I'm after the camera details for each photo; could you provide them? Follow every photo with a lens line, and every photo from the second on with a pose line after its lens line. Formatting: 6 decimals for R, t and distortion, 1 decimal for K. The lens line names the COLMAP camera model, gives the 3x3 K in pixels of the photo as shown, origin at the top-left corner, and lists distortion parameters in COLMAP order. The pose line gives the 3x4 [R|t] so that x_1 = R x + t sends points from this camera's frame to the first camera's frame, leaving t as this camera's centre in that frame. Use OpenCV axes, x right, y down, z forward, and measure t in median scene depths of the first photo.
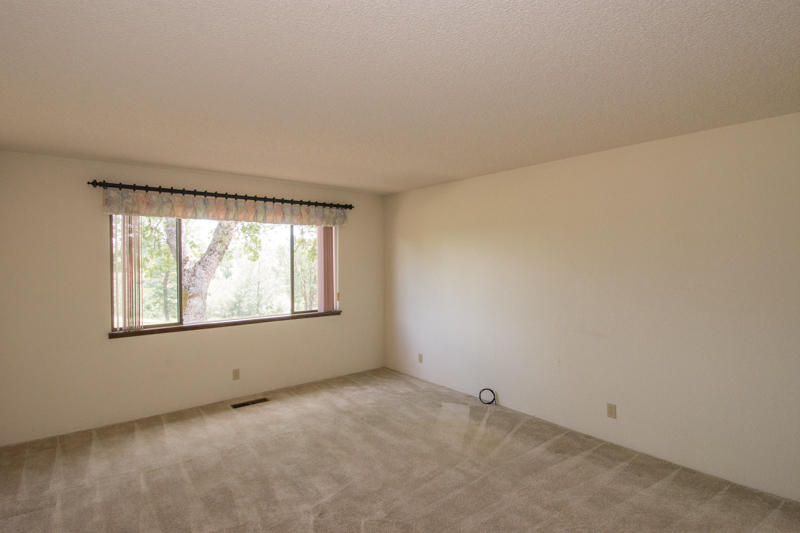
lens RADIAL K [[419.6, 0, 400.0], [0, 419.6, 266.5], [0, 0, 1]] dist [0.039576, -0.044906]
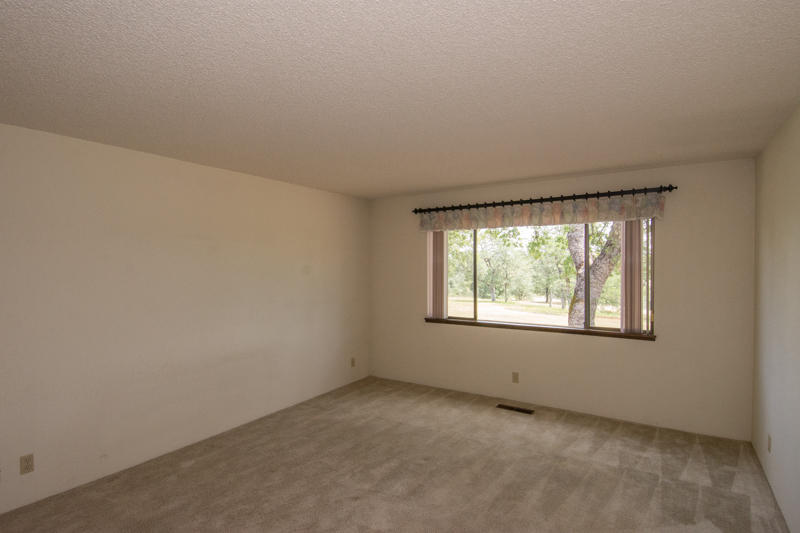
lens RADIAL K [[419.6, 0, 400.0], [0, 419.6, 266.5], [0, 0, 1]] dist [0.039576, -0.044906]
pose [[0.292581, 0.005181, -0.956227, 0.528475], [-0.011846, 0.999928, 0.001793, -0.010520], [0.956167, 0.010803, 0.292622, 0.462057]]
